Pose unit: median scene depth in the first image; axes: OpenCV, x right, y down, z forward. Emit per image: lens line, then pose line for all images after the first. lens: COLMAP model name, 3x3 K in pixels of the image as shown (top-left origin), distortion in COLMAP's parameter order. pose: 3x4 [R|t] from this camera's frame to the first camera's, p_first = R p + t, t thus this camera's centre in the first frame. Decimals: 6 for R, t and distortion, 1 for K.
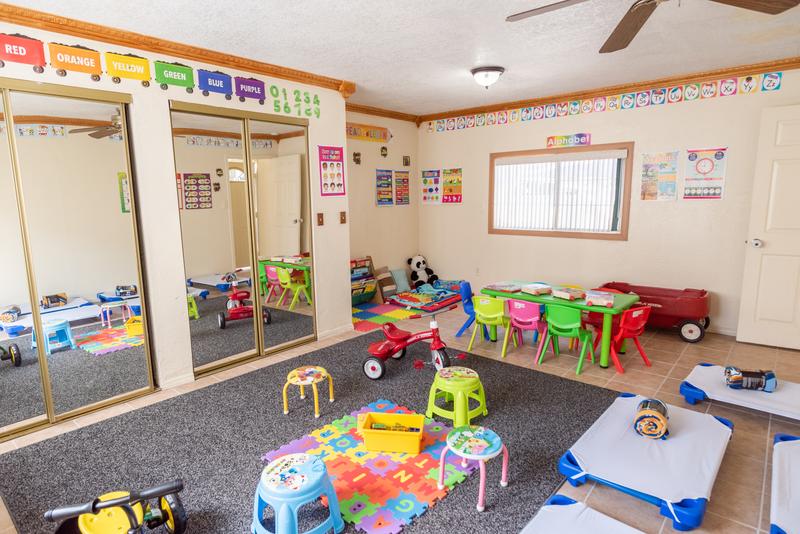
lens RADIAL K [[451.0, 0, 396.0], [0, 451.0, 266.1], [0, 0, 1]] dist [0.000419, 0.001658]
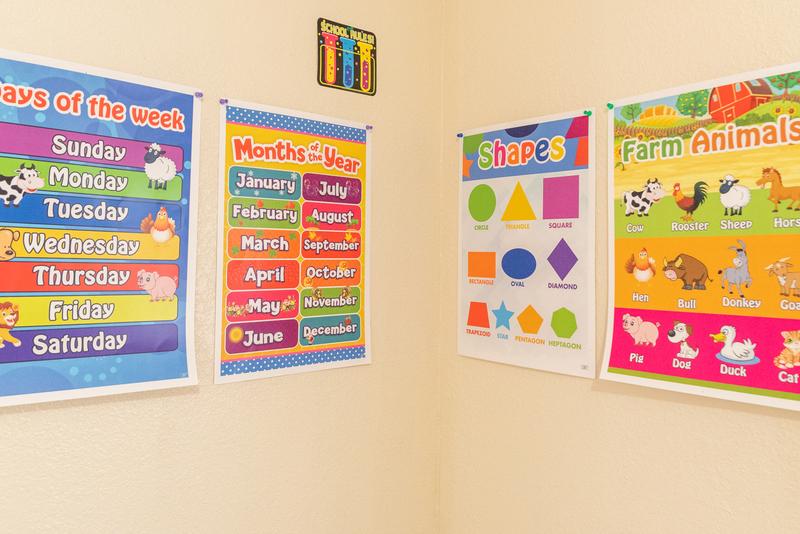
lens RADIAL K [[613.4, 0, 398.0], [0, 613.4, 230.3], [0, 0, 1]] dist [0.008906, 0.003797]
pose [[0.988856, 0.025978, -0.146590, 0.069743], [-0.054361, 0.979674, -0.193090, -0.143338], [0.138595, 0.198907, 0.970169, 0.830705]]
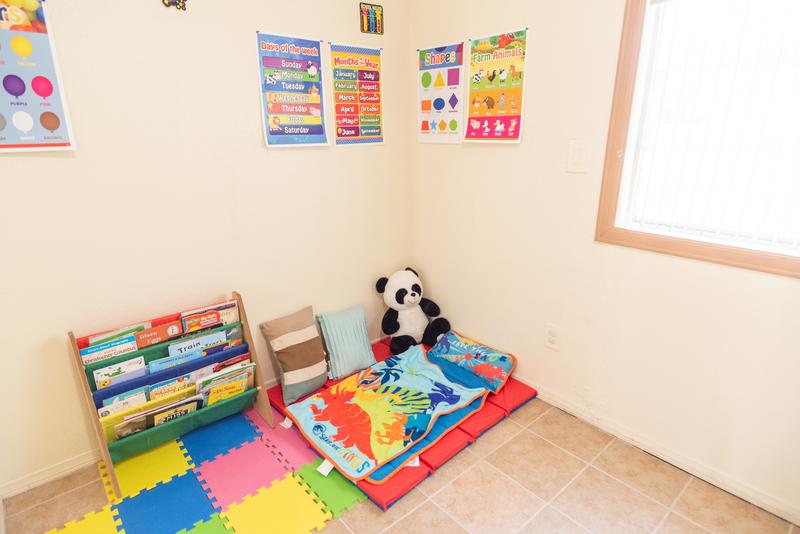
lens RADIAL K [[451.0, 0, 399.2], [0, 451.0, 269.2], [0, 0, 1]] dist [0.000419, 0.001658]
pose [[0.989528, 0.050075, -0.135377, 0.104817], [-0.028631, 0.987352, 0.155938, -0.092570], [0.141473, -0.150430, 0.978446, 0.624857]]
